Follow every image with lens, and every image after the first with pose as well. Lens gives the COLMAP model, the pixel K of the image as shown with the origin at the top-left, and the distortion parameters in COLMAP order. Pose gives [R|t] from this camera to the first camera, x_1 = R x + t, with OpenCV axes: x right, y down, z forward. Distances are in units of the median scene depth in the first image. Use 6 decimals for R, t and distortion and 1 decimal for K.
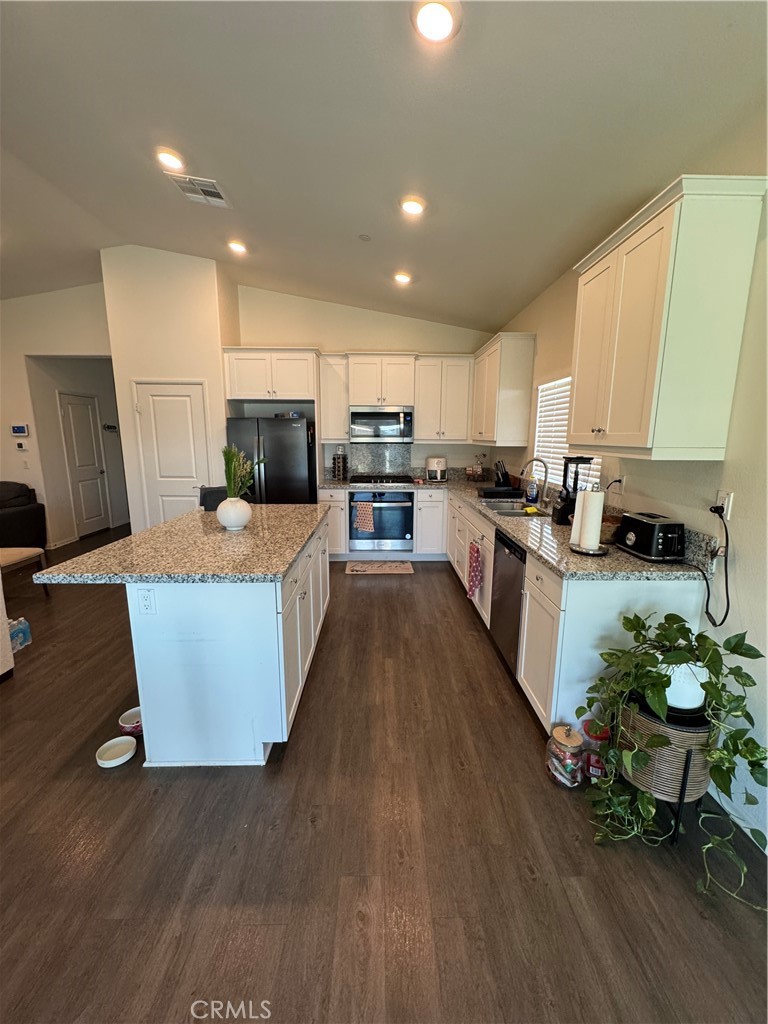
lens RADIAL K [[407.5, 0, 384.0], [0, 407.5, 512.0], [0, 0, 1]] dist [-0.000221, -0.000103]
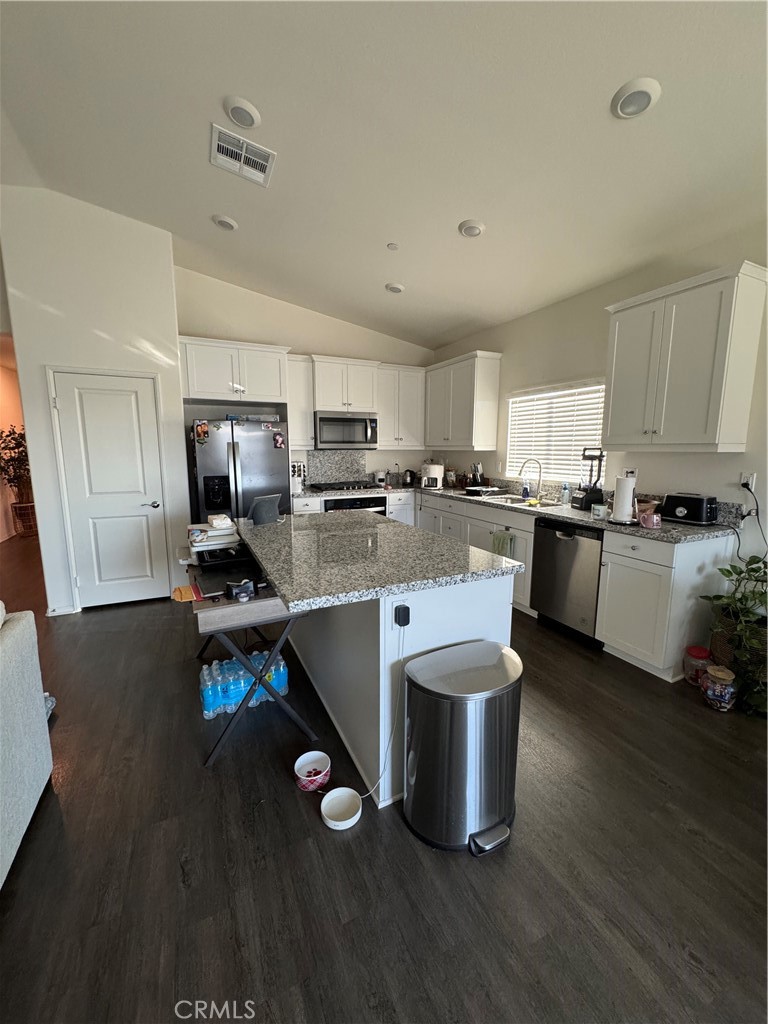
lens RADIAL K [[407.5, 0, 384.0], [0, 407.5, 512.0], [0, 0, 1]] dist [-0.000221, -0.000103]
pose [[0.907372, -0.068021, 0.414789, -0.916172], [0.079494, 0.996781, -0.010437, 0.001812], [-0.412744, 0.042443, 0.909858, 0.178051]]
